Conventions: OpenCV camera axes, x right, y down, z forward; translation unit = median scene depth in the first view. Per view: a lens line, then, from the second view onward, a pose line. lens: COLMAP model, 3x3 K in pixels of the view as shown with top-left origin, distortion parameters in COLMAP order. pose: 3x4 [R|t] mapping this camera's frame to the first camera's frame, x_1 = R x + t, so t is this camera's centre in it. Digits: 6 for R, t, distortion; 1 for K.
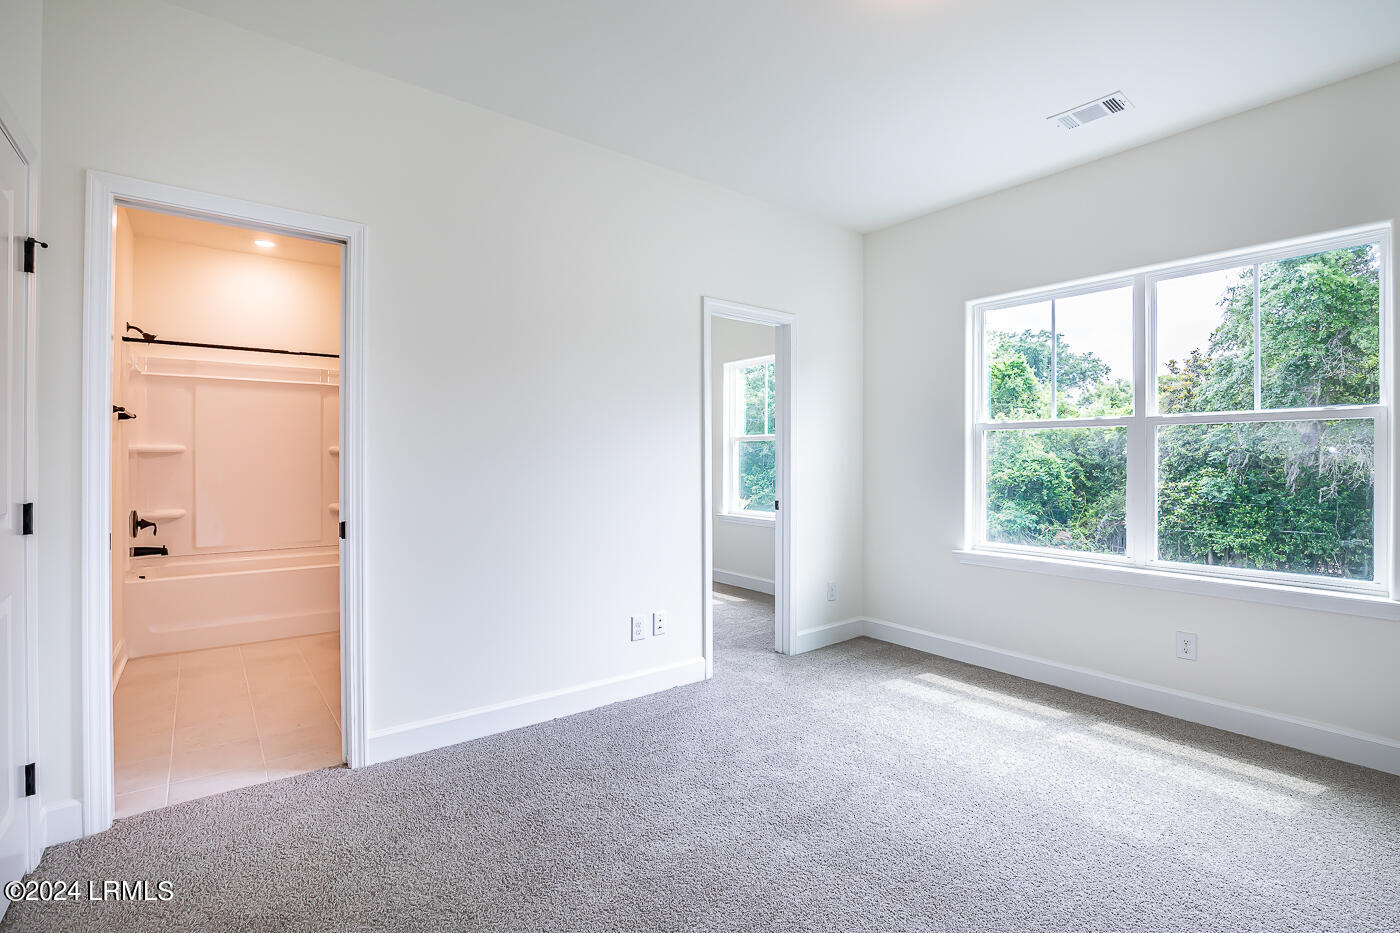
lens RADIAL K [[639.2, 0, 679.4], [0, 639.2, 459.9], [0, 0, 1]] dist [-0.037645, 0.006134]
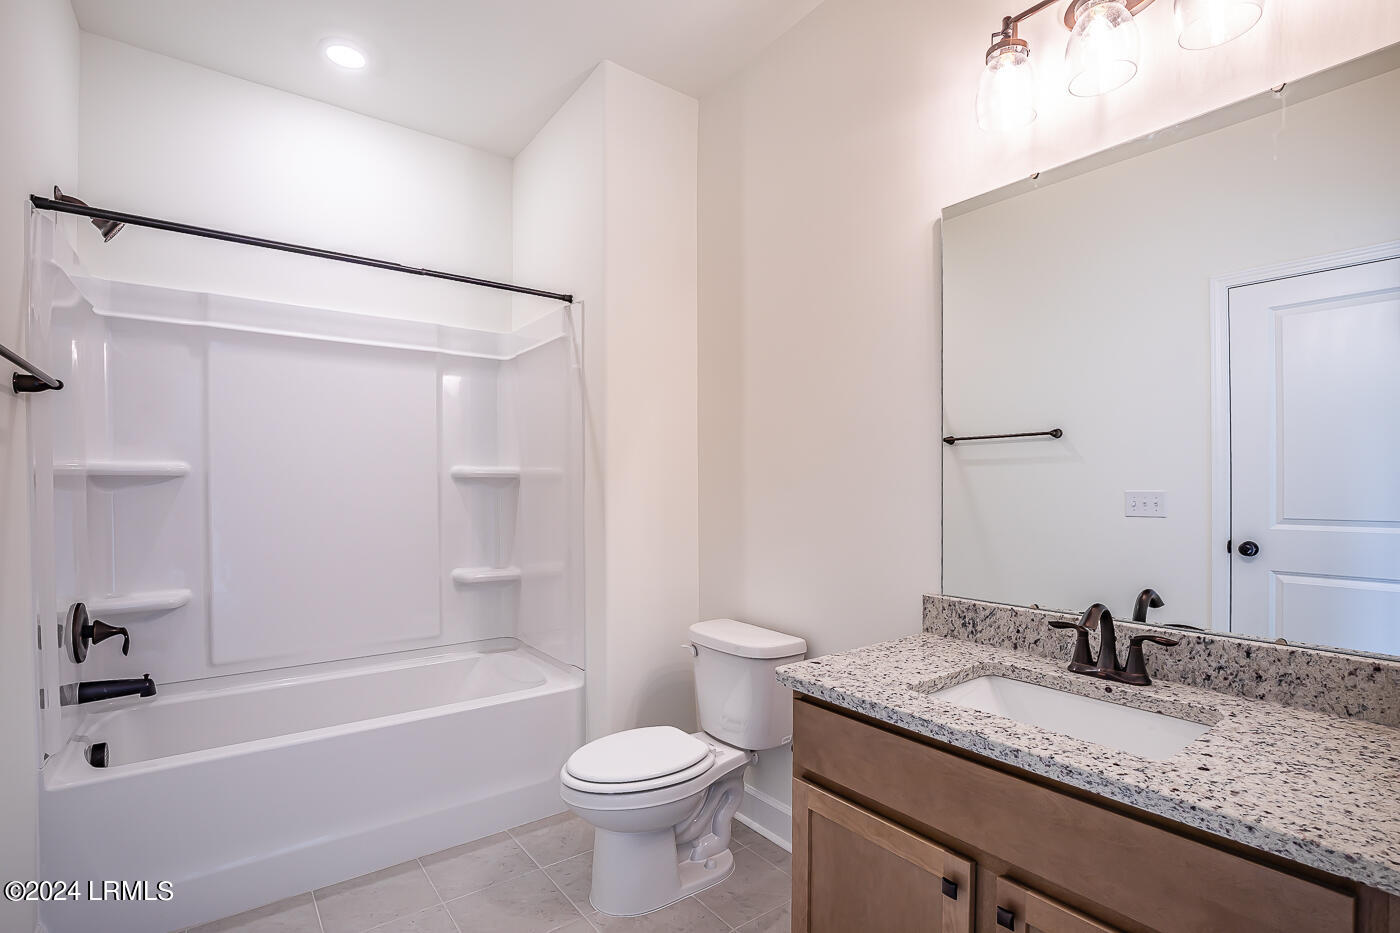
lens RADIAL K [[639.2, 0, 694.3], [0, 639.2, 493.1], [0, 0, 1]] dist [-0.037645, 0.006134]
pose [[0.999991, -0.003760, 0.002170, -0.410338], [0.003728, 0.999882, 0.014907, -0.004521], [-0.002225, -0.014898, 0.999887, 0.529742]]
